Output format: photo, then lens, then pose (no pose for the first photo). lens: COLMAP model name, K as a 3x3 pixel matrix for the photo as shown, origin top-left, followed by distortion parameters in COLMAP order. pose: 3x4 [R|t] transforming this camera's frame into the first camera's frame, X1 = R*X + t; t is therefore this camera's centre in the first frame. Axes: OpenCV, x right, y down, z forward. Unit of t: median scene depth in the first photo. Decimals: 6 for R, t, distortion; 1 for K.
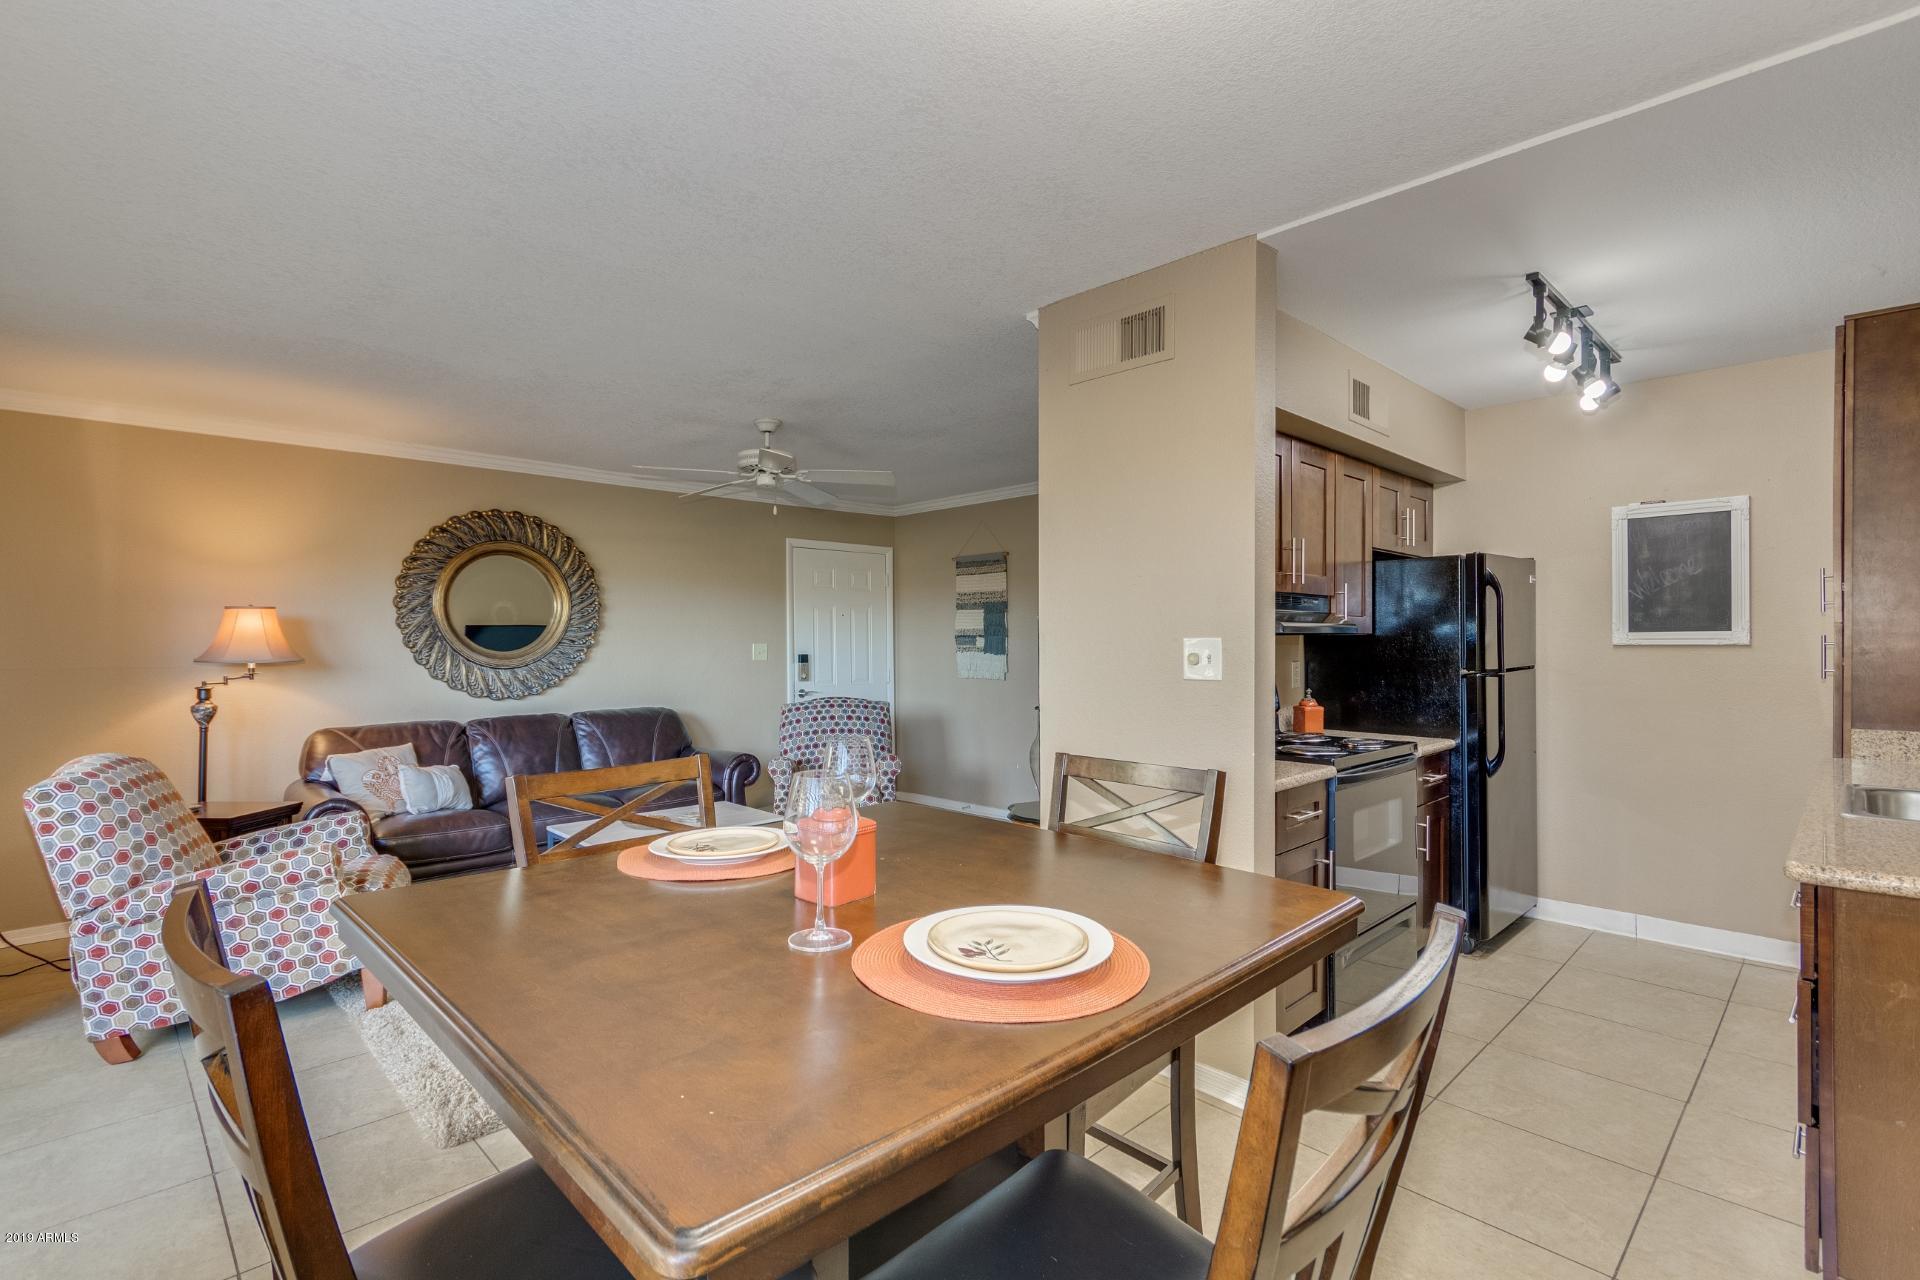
lens RADIAL K [[878.1, 0, 967.6], [0, 878.1, 641.6], [0, 0, 1]] dist [0.001672, 0.000040]
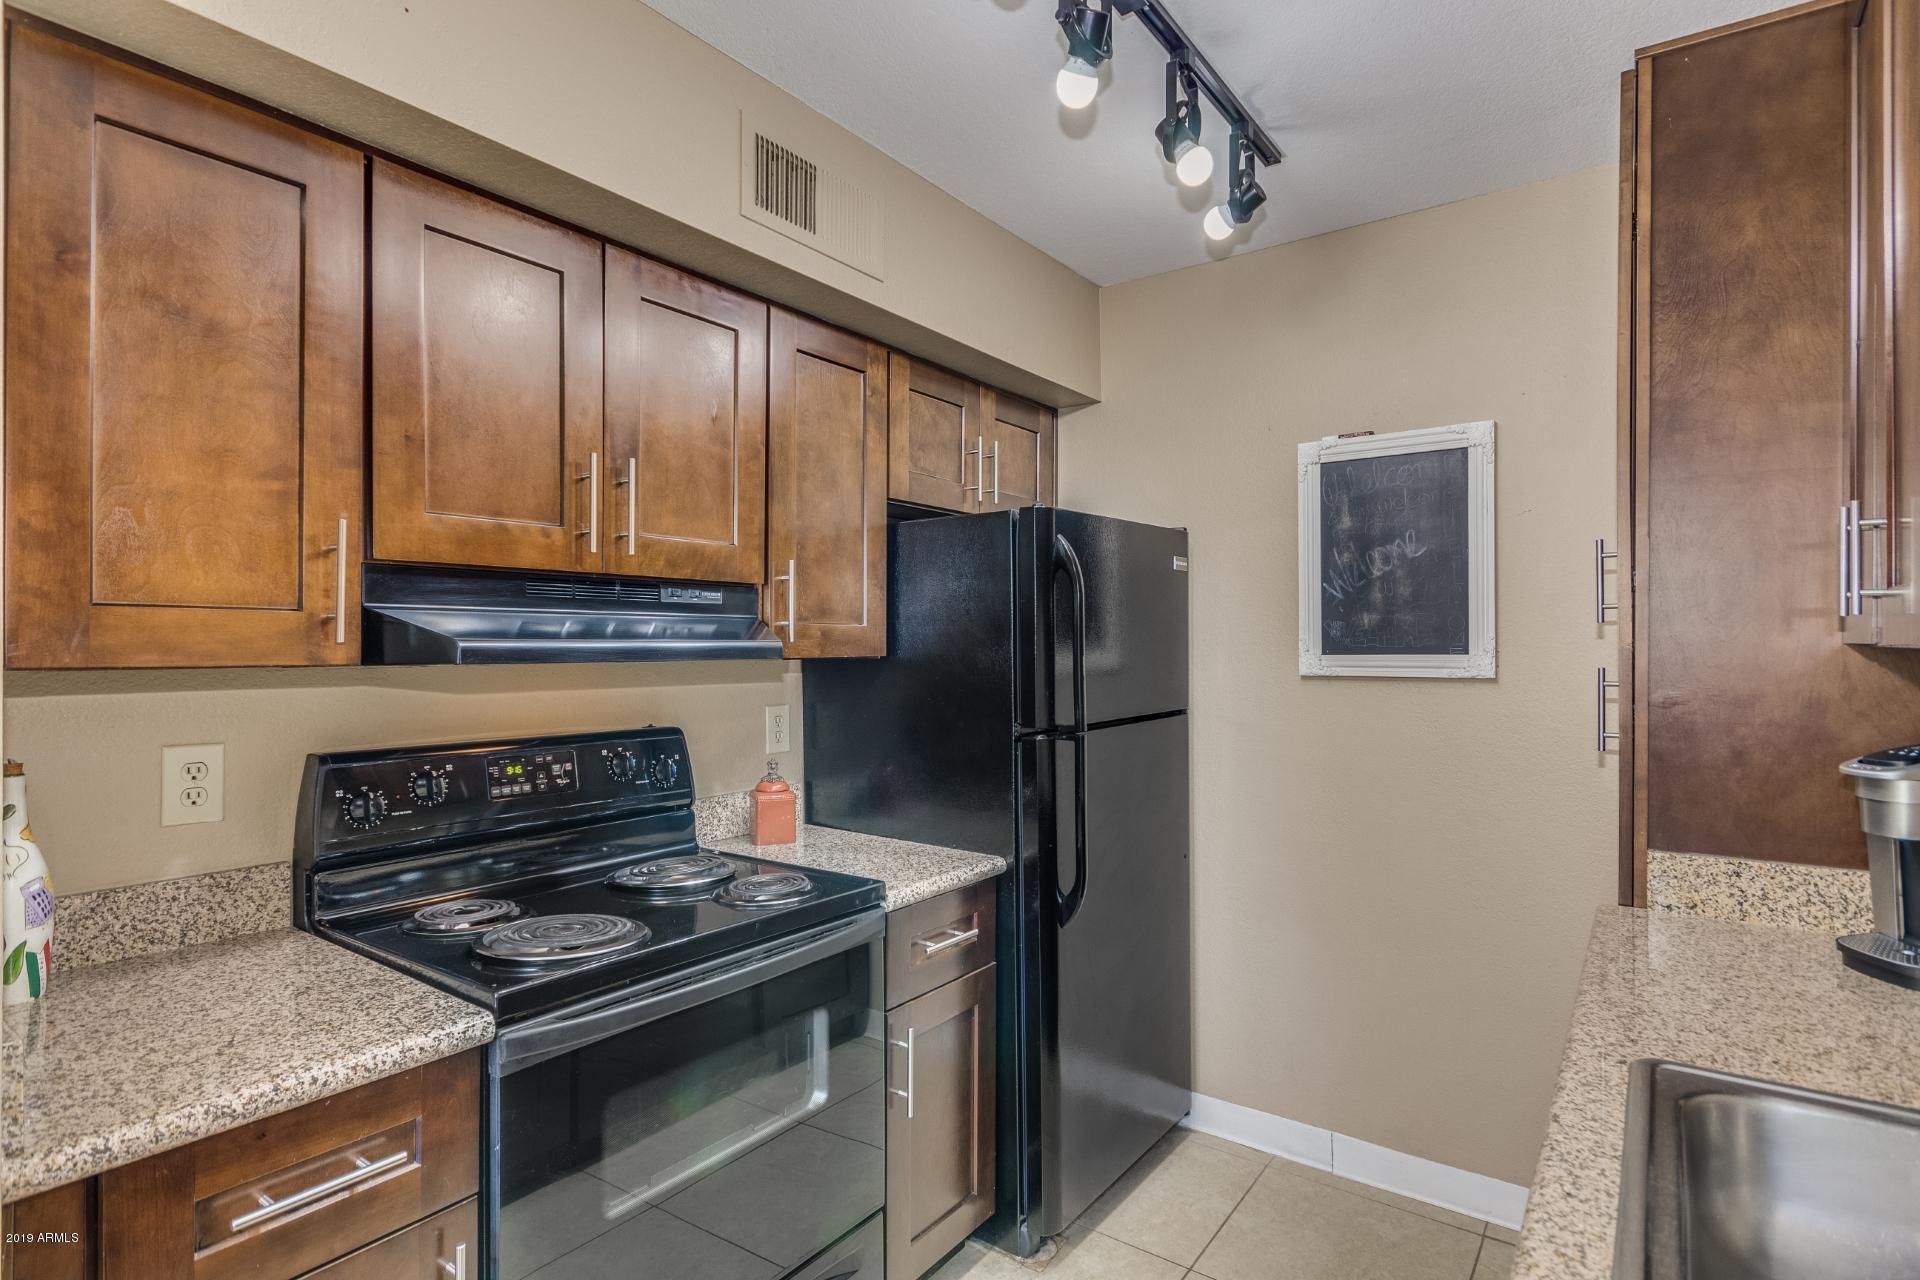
lens RADIAL K [[958.4, 0, 957.8], [0, 958.4, 641.7], [0, 0, 1]] dist [-0.004873, 0.000015]
pose [[0.985991, 0.004526, 0.166735, 0.434211], [-0.003661, 0.999978, -0.005498, -0.016083], [-0.166757, 0.004811, 0.985986, 0.436544]]
